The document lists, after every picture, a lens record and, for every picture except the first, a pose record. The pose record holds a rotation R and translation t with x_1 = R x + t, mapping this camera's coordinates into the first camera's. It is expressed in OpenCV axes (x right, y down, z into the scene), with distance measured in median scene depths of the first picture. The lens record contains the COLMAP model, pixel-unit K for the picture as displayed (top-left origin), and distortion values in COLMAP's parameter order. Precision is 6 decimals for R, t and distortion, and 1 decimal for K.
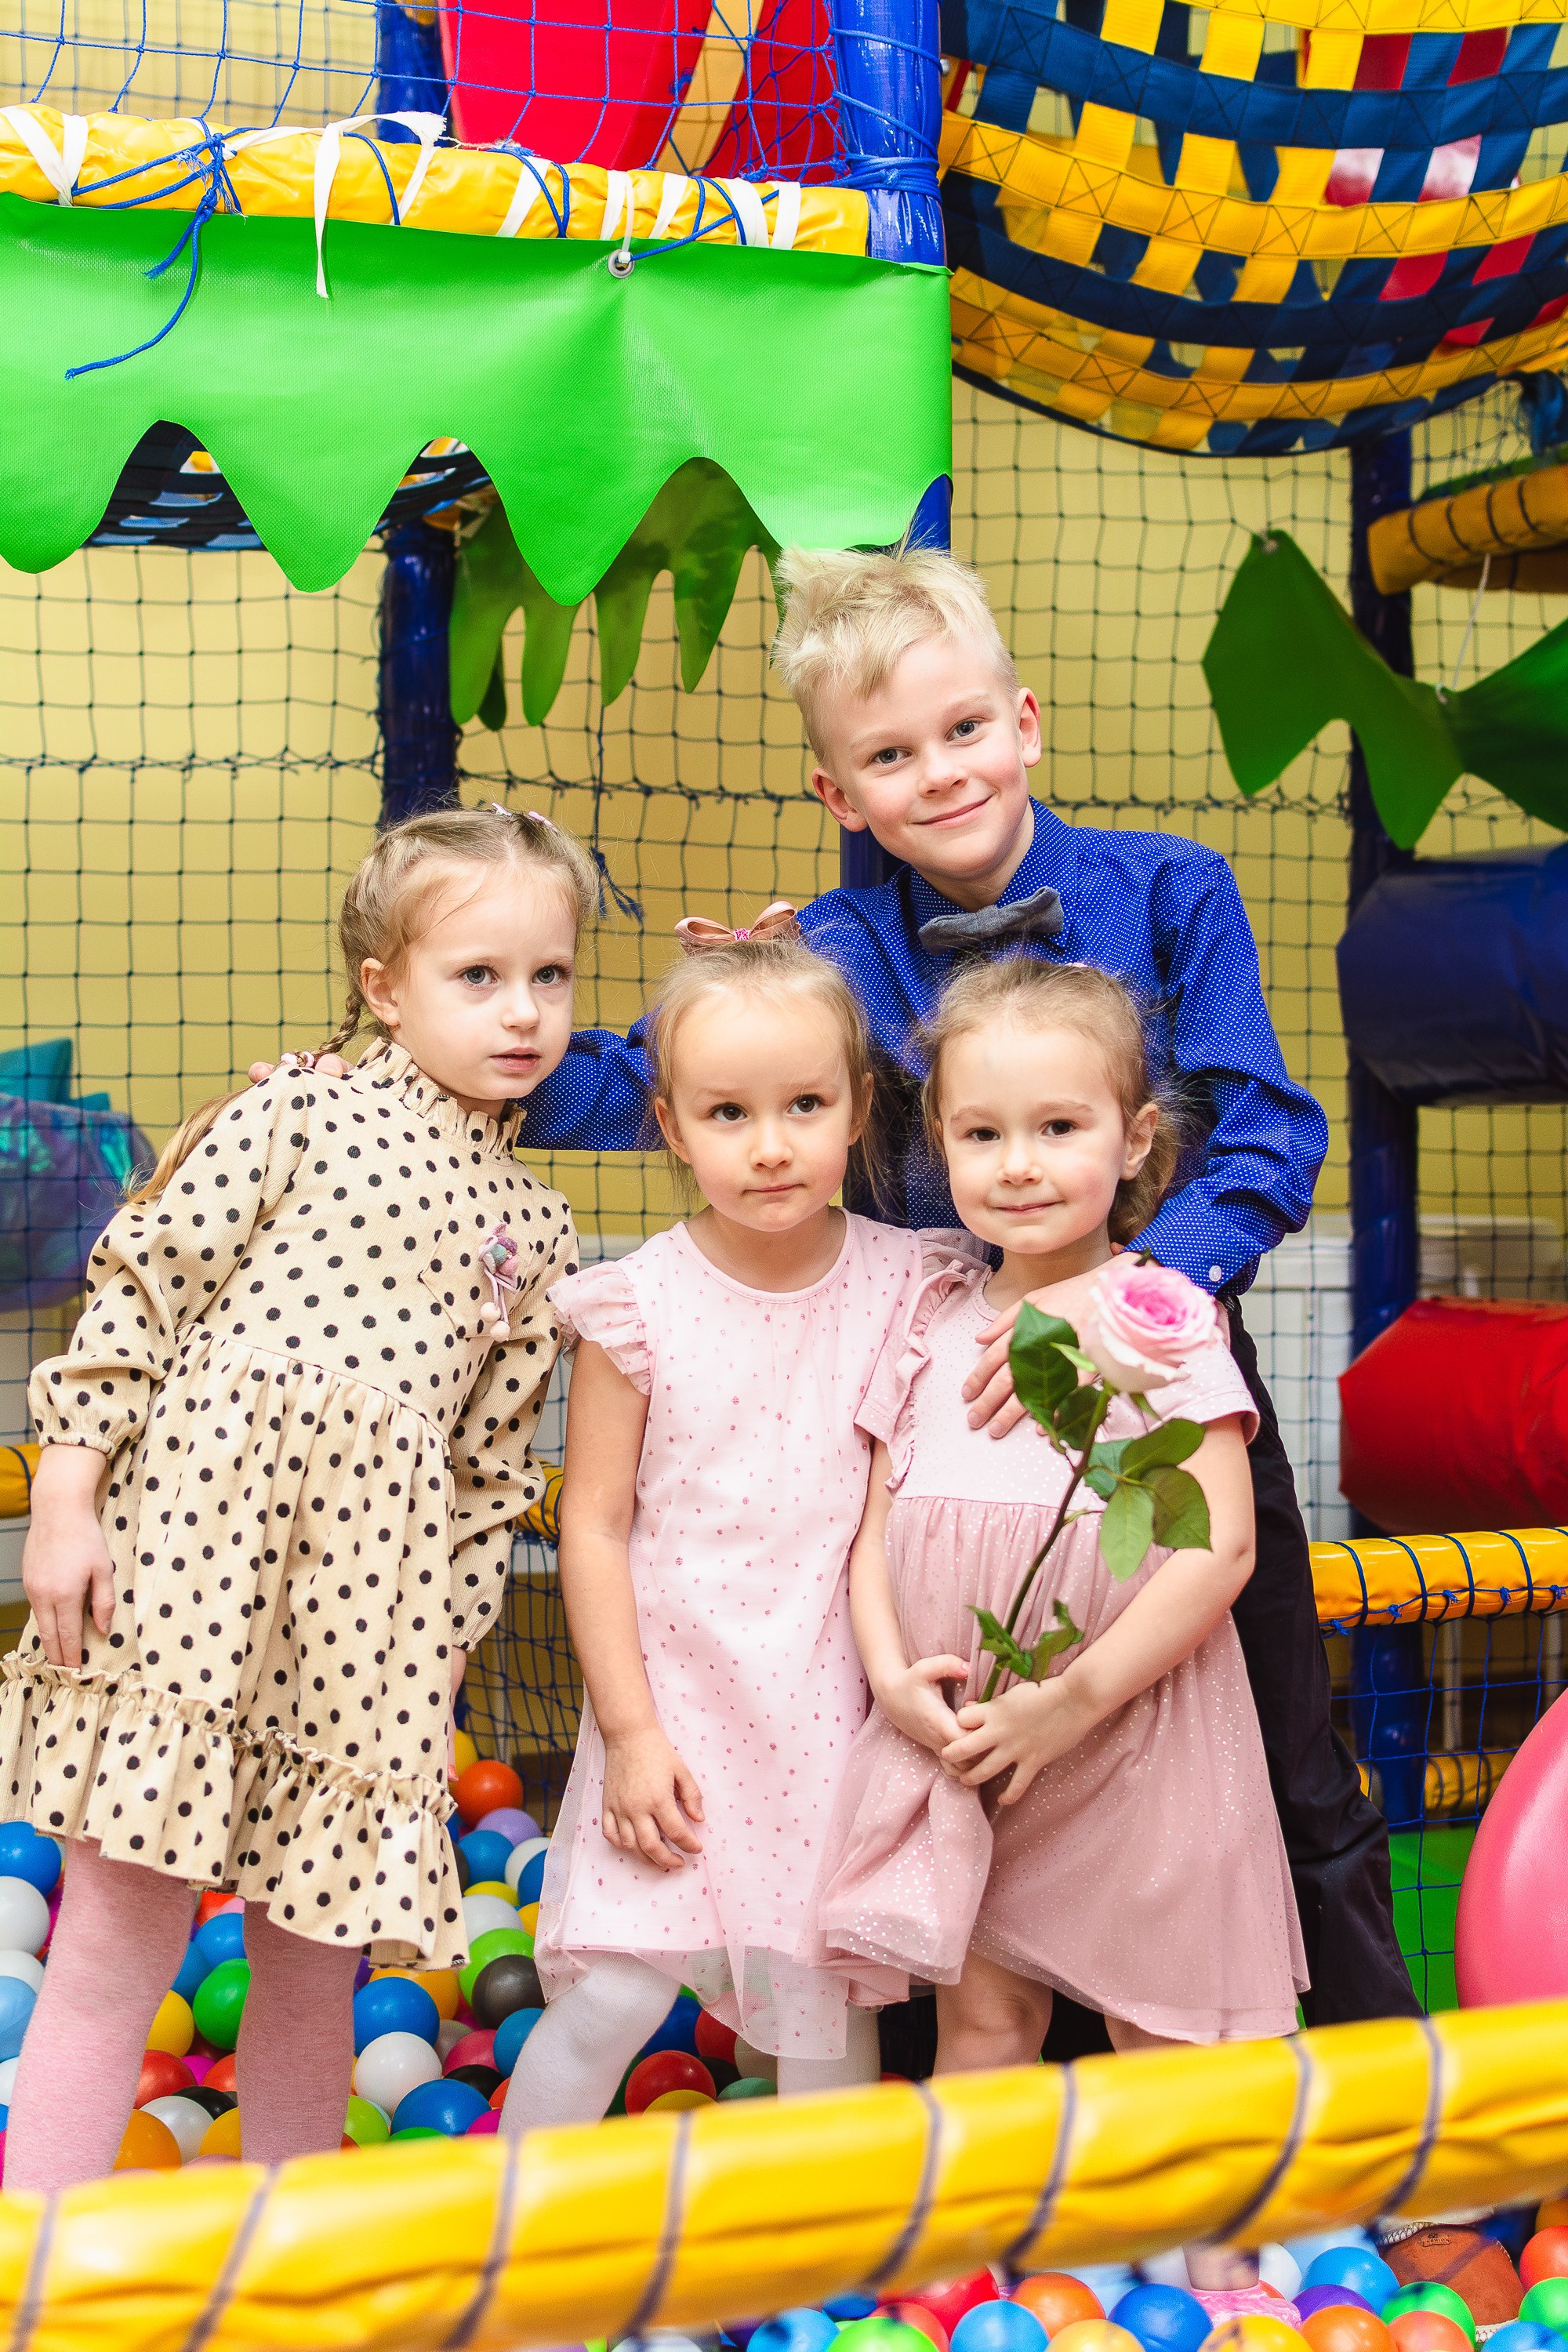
lens RADIAL K [[3627.8, 0, 788.5], [0, 3627.8, 1179.2], [0, 0, 1]] dist [0.055424, 0.000000]
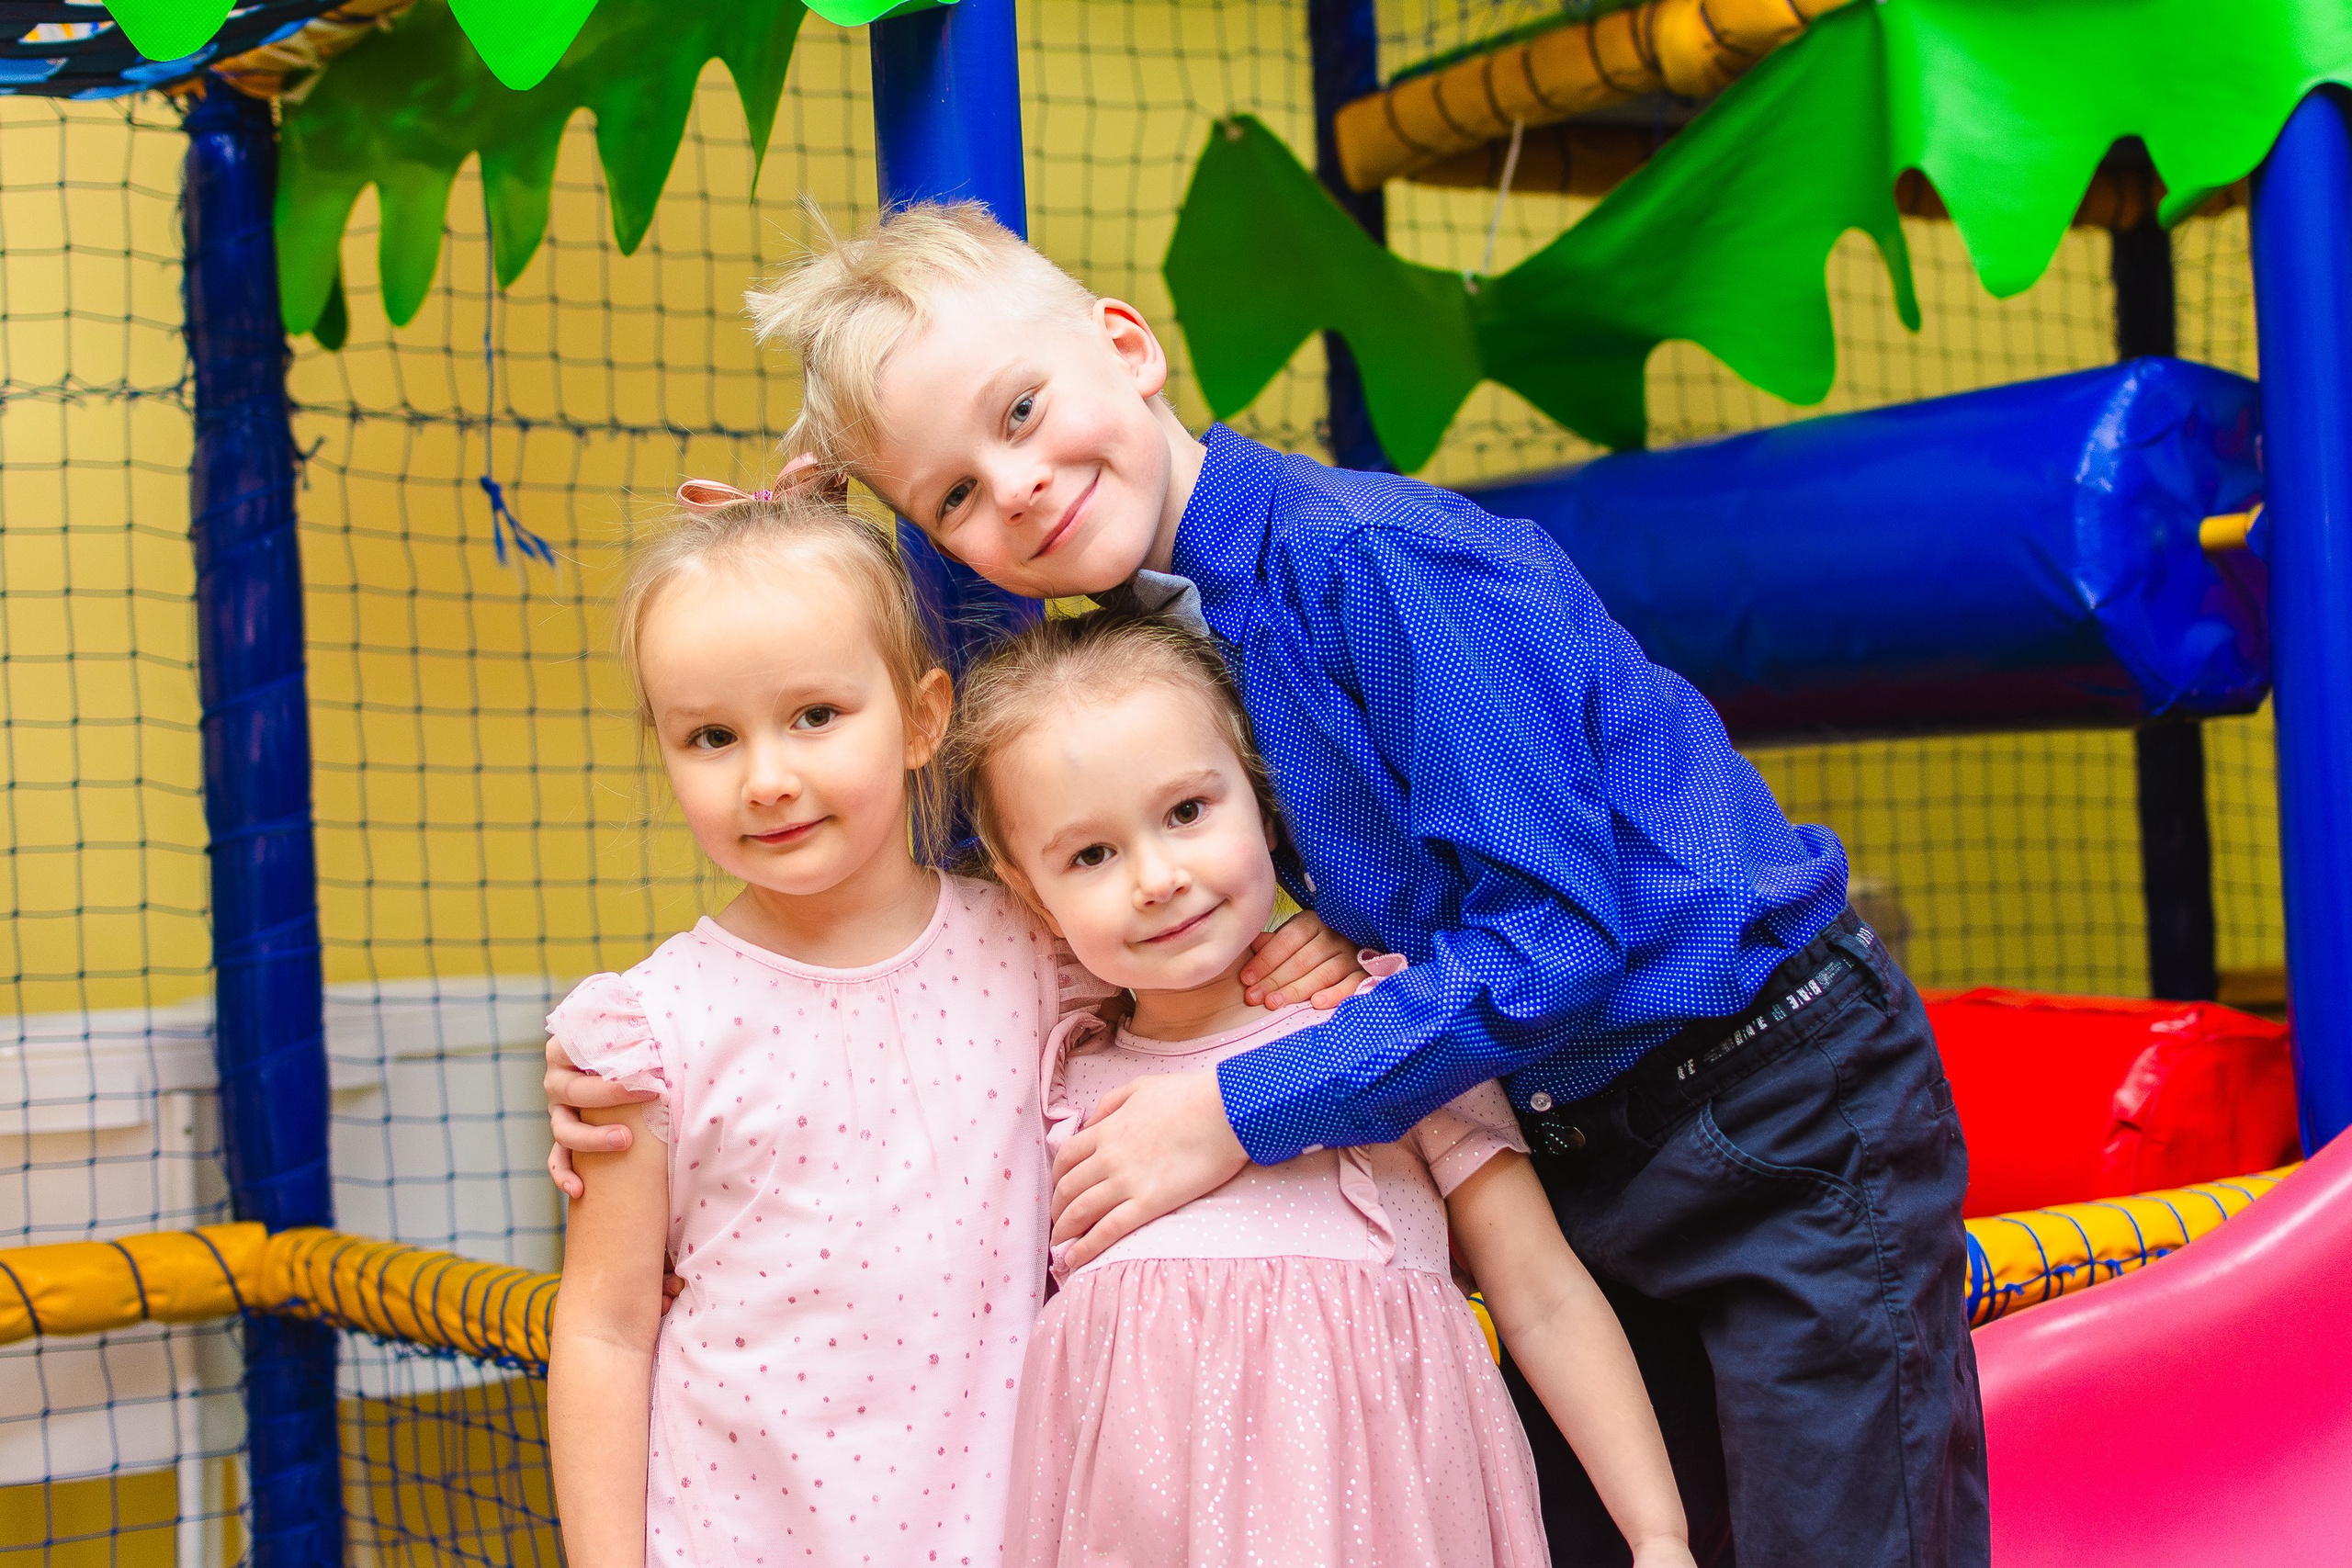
lens RADIAL K [[3627.5, 0, 1170.7], [0, 3627.5, 777.9], [0, 0, 1]] dist [0.055424, 0.000000]
pose [[0.981930, -0.044117, 0.184033, -0.051053], [0.052972, 0.997649, -0.043480, 0.016422], [-0.181682, 0.052443, 0.981958, 0.173799]]
